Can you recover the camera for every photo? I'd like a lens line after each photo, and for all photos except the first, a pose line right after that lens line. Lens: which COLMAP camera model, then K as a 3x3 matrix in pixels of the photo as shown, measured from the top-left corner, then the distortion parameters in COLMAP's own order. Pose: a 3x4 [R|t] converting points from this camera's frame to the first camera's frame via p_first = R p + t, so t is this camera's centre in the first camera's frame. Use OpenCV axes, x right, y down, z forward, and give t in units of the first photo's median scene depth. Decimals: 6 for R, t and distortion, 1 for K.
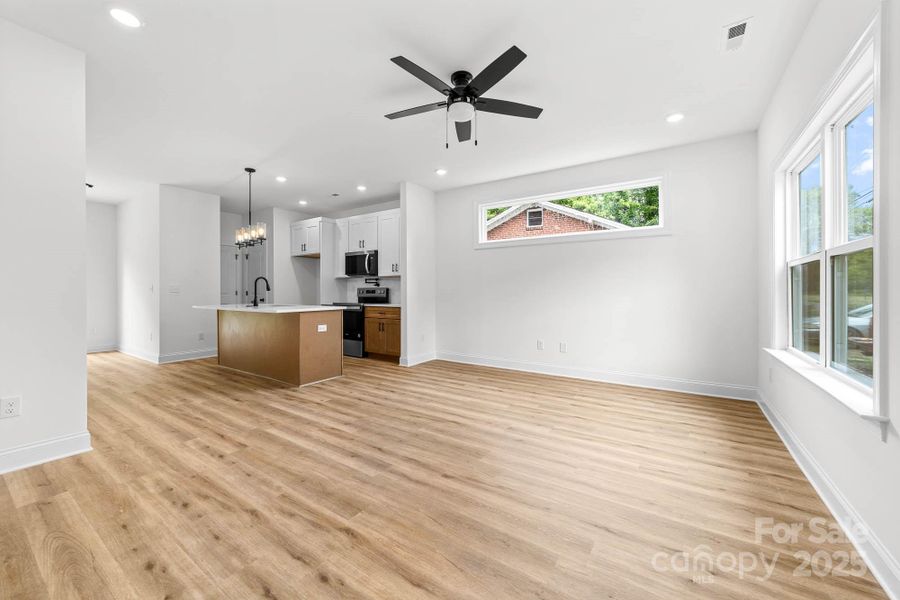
lens RADIAL K [[352.8, 0, 447.7], [0, 352.8, 302.2], [0, 0, 1]] dist [-0.009828, 0.002391]
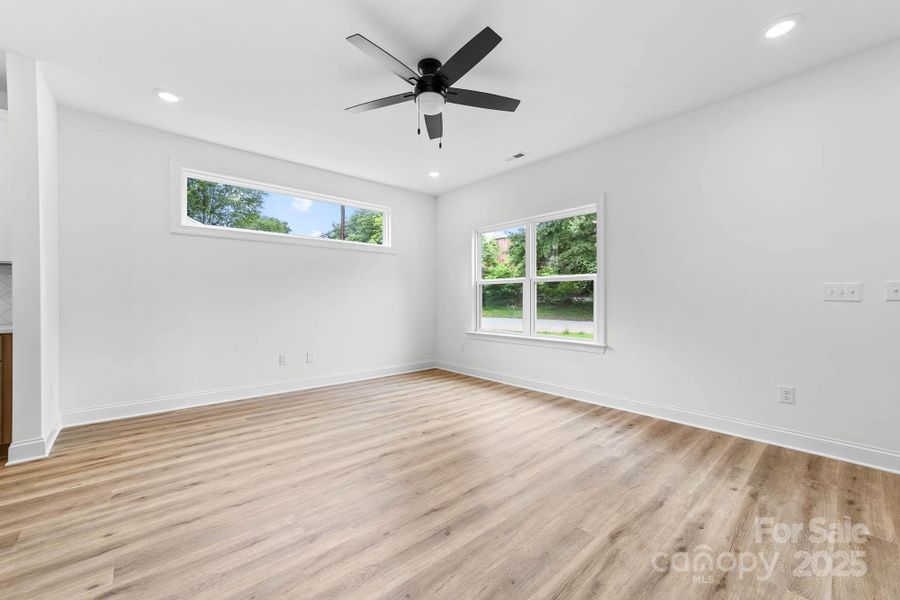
lens RADIAL K [[352.8, 0, 450.0], [0, 352.8, 293.0], [0, 0, 1]] dist [-0.009828, 0.002391]
pose [[0.251218, 0.017288, 0.967776, -0.795850], [0.026126, 0.999355, -0.024634, -0.011488], [-0.967578, 0.031473, 0.250605, 0.686340]]
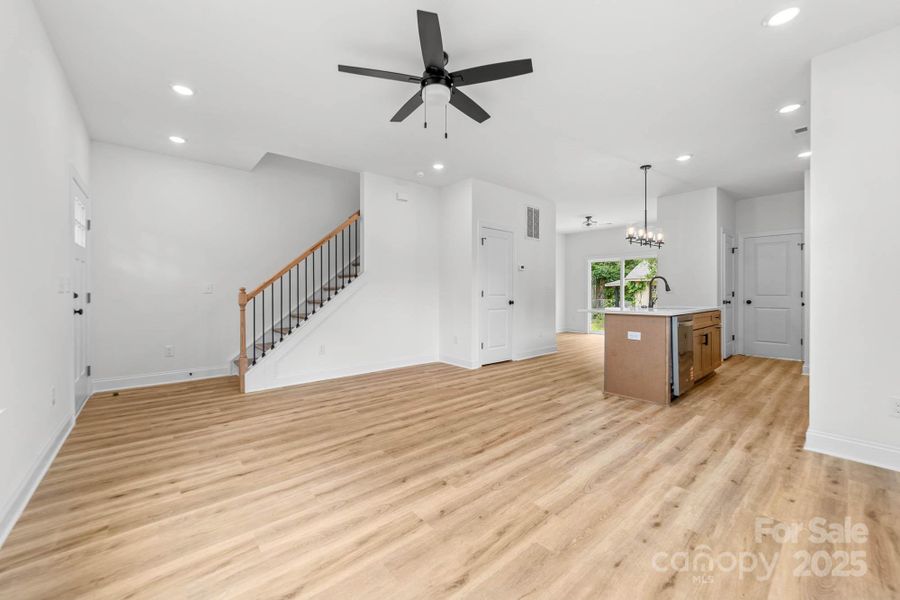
lens RADIAL K [[352.8, 0, 445.3], [0, 352.8, 305.1], [0, 0, 1]] dist [-0.009828, 0.002391]
pose [[-0.273129, 0.034023, -0.961376, 0.871560], [-0.028822, 0.998636, 0.043530, -0.034306], [0.961546, 0.039598, -0.271776, 1.214559]]
